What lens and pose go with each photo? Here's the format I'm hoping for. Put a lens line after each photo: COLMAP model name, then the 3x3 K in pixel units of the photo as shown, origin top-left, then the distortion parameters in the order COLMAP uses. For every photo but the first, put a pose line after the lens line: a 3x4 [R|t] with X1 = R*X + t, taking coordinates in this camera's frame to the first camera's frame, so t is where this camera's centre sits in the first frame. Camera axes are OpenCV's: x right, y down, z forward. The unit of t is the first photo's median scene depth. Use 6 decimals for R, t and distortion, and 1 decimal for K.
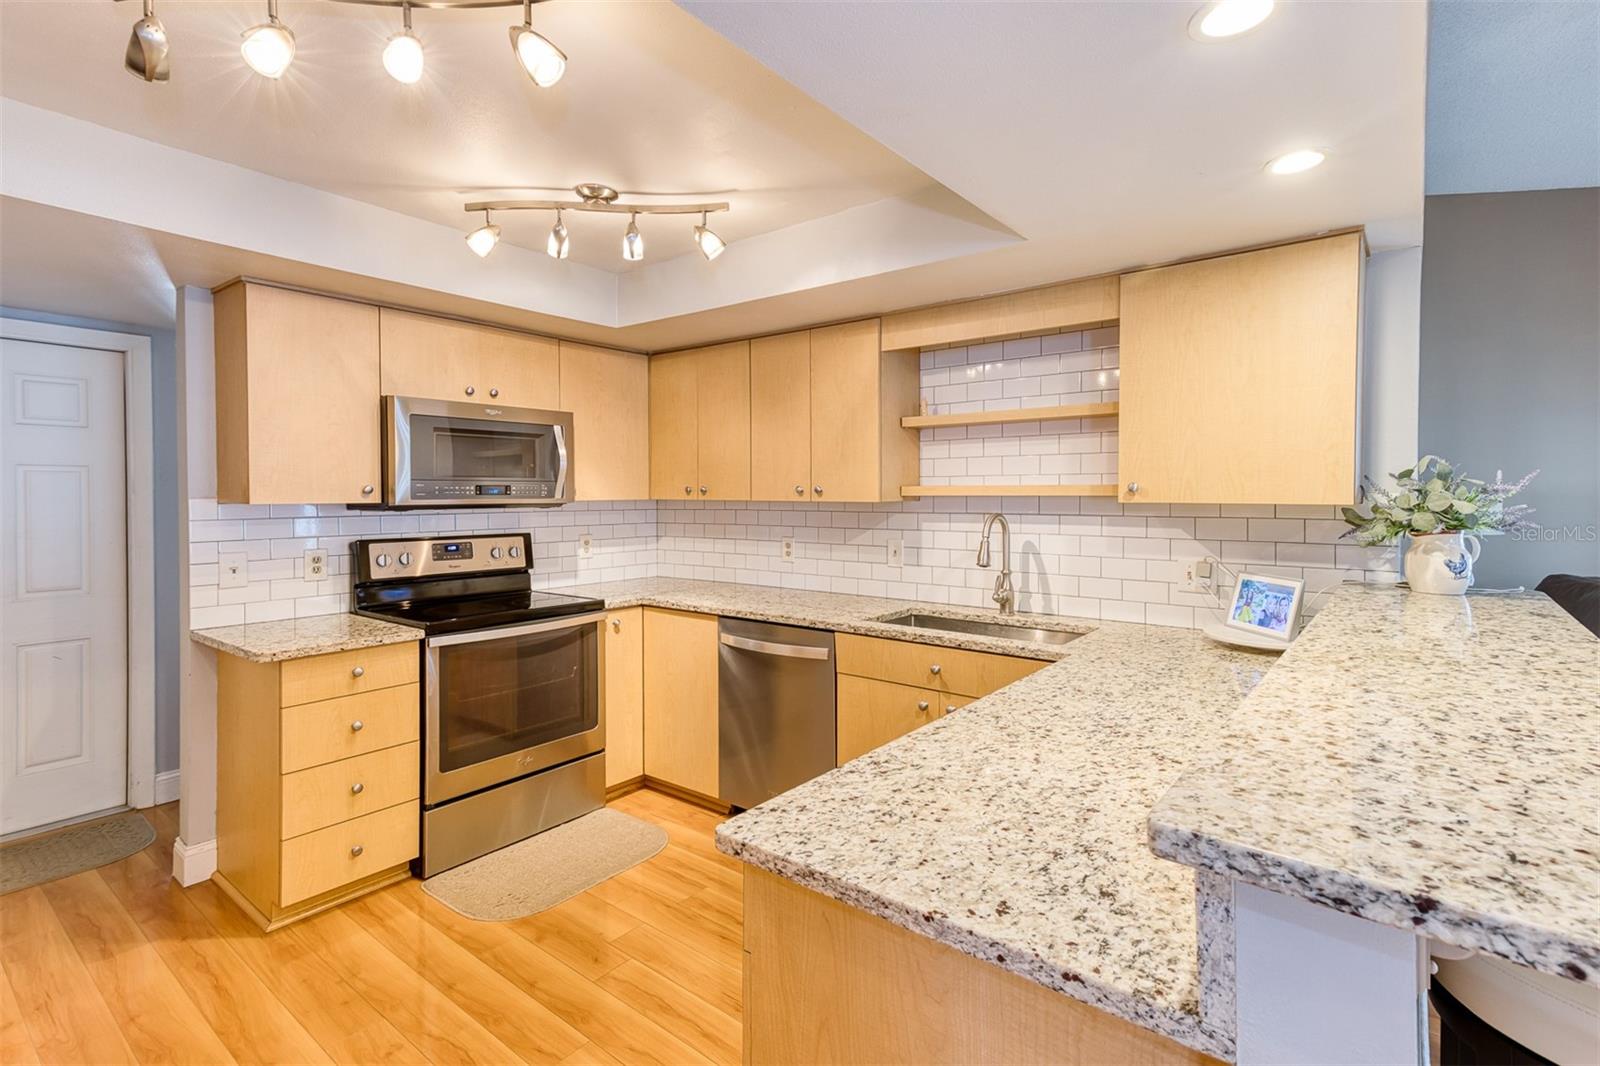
lens RADIAL K [[737.2, 0, 808.5], [0, 737.2, 497.8], [0, 0, 1]] dist [-0.000646, 0.000238]
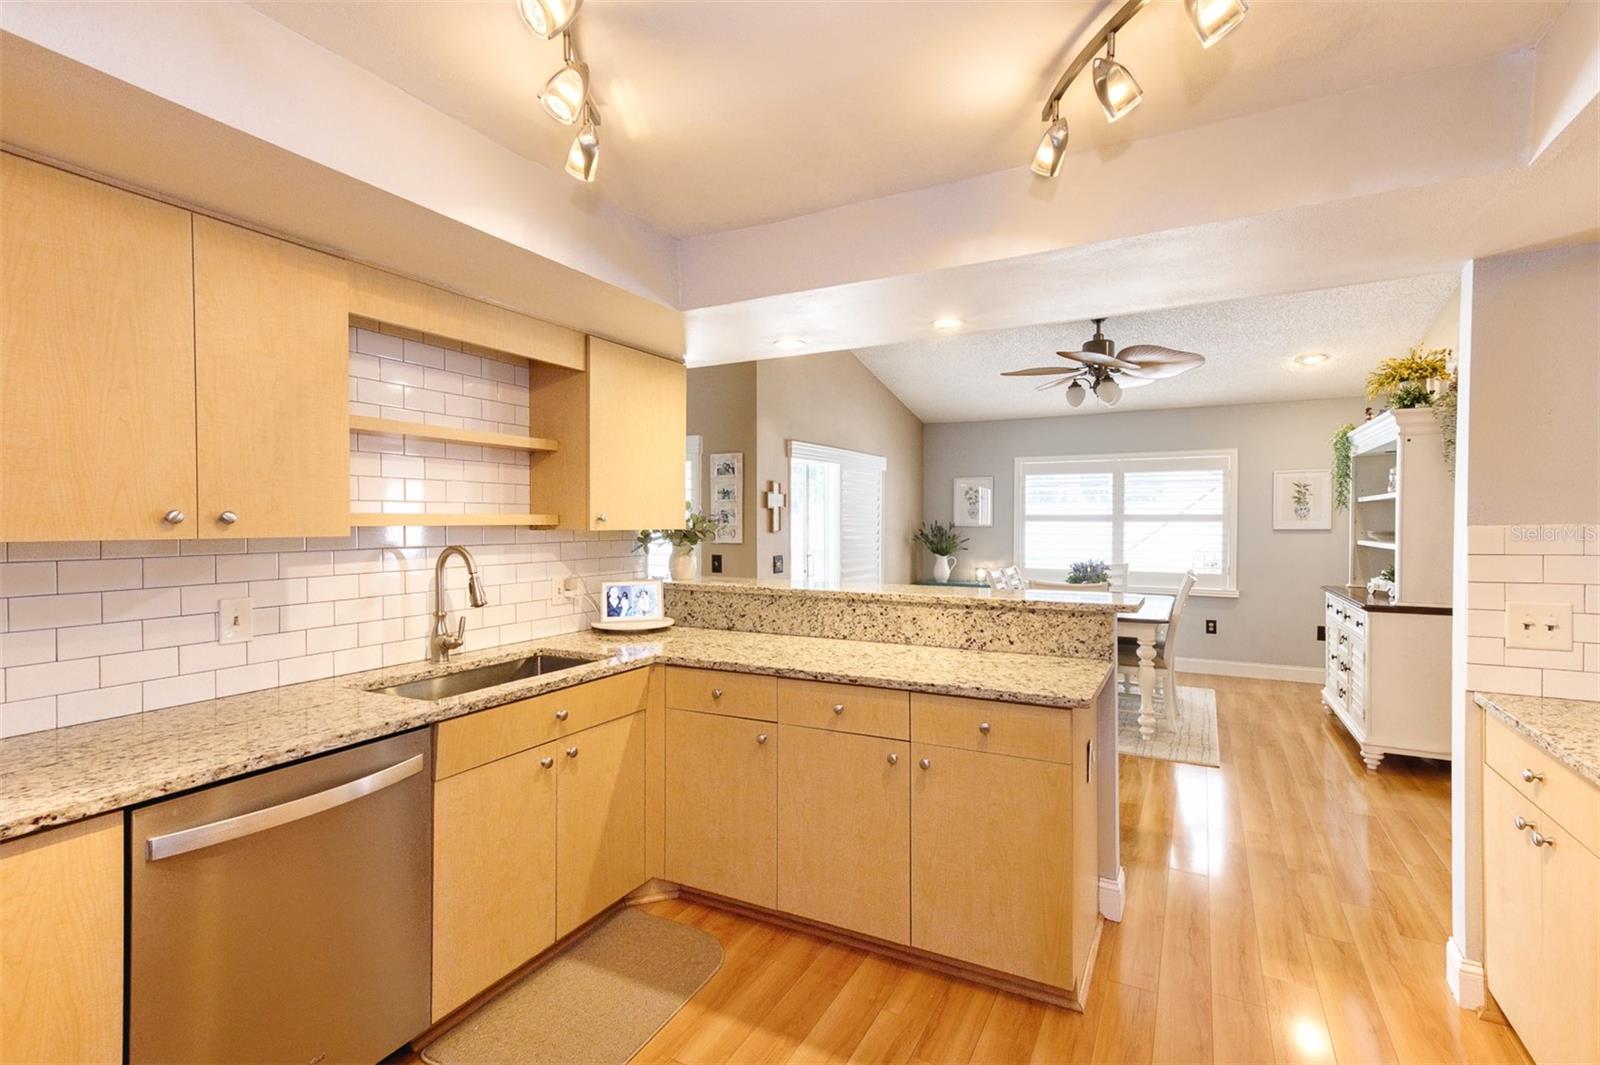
lens RADIAL K [[742.6, 0, 800.0], [0, 742.6, 532.5], [0, 0, 1]] dist [0.023423, -0.000159]
pose [[-0.173002, -0.015465, 0.984800, -1.581908], [0.003563, 0.999860, 0.016328, -0.018991], [-0.984915, 0.006334, -0.172923, 1.727695]]
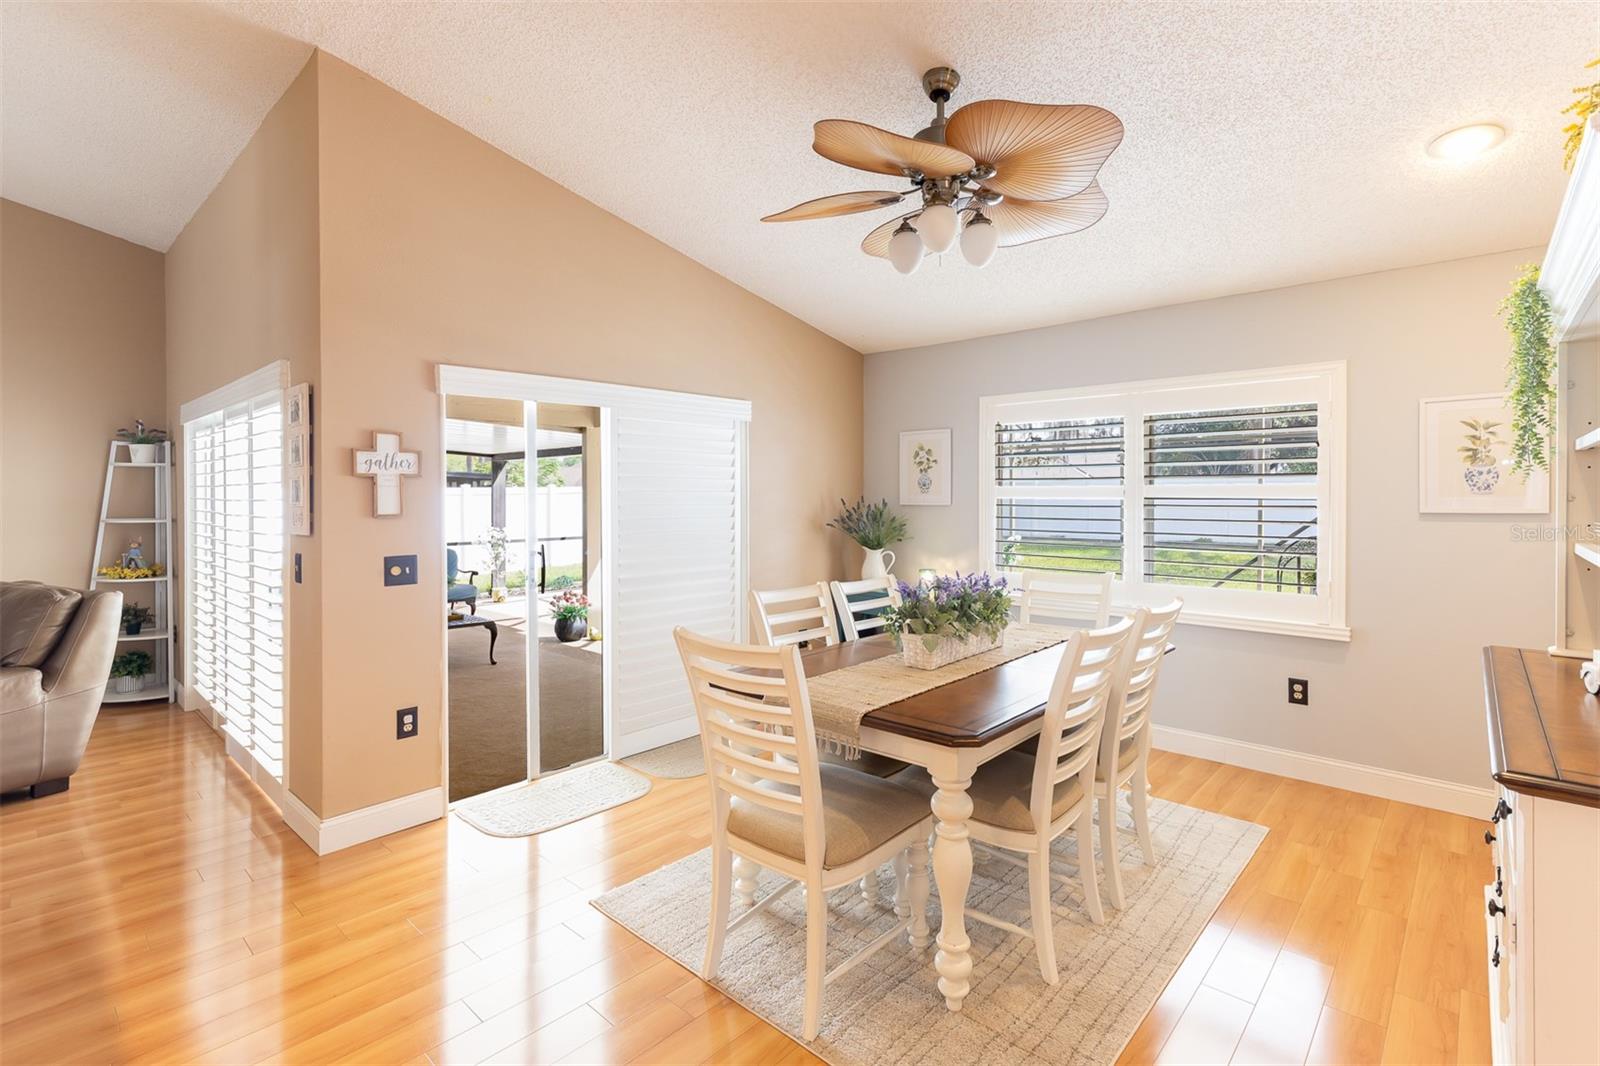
lens RADIAL K [[737.2, 0, 808.5], [0, 737.2, 497.8], [0, 0, 1]] dist [-0.000646, 0.000238]
pose [[0.072827, -0.000492, 0.997344, 0.202006], [0.005473, 0.999985, 0.000094, -0.009011], [-0.997330, 0.005452, 0.072828, -0.435846]]
